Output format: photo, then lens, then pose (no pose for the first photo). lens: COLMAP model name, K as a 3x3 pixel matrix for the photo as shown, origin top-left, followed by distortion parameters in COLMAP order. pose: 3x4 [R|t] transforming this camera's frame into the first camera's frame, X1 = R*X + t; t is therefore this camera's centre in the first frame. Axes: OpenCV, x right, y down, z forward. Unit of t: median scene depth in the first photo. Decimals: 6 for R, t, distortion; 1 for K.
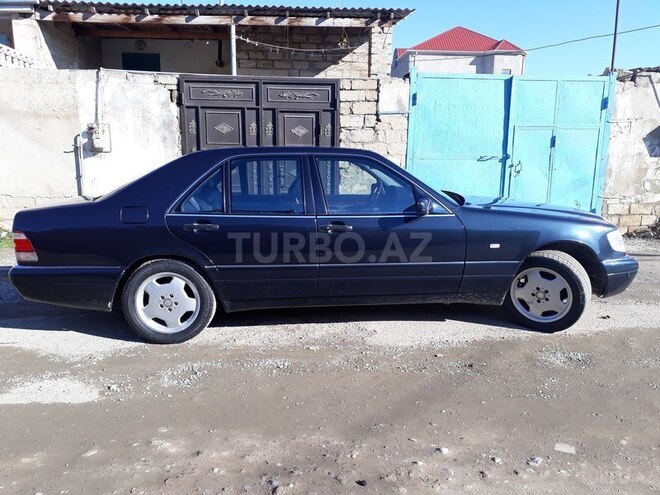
lens RADIAL K [[511.0, 0, 330.0], [0, 511.0, 247.5], [0, 0, 1]] dist [-0.005935, -0.010655]
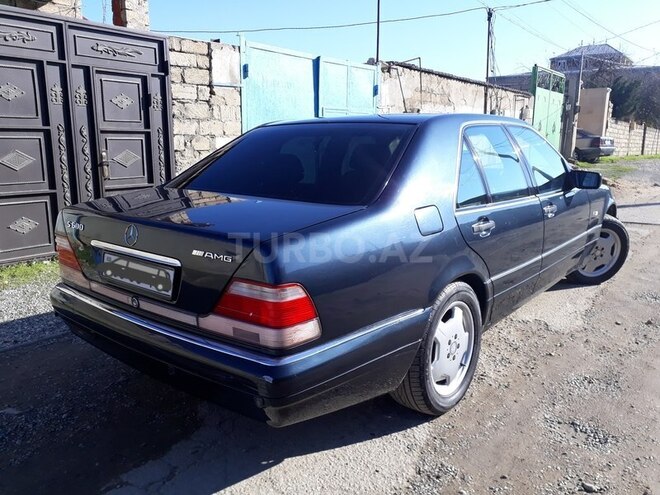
lens RADIAL K [[511.0, 0, 330.0], [0, 511.0, 247.5], [0, 0, 1]] dist [-0.005935, -0.010655]
pose [[0.707670, -0.145604, 0.691378, -0.383650], [0.126997, 0.988811, 0.078255, -0.040887], [-0.695036, 0.032424, 0.718243, 0.279047]]
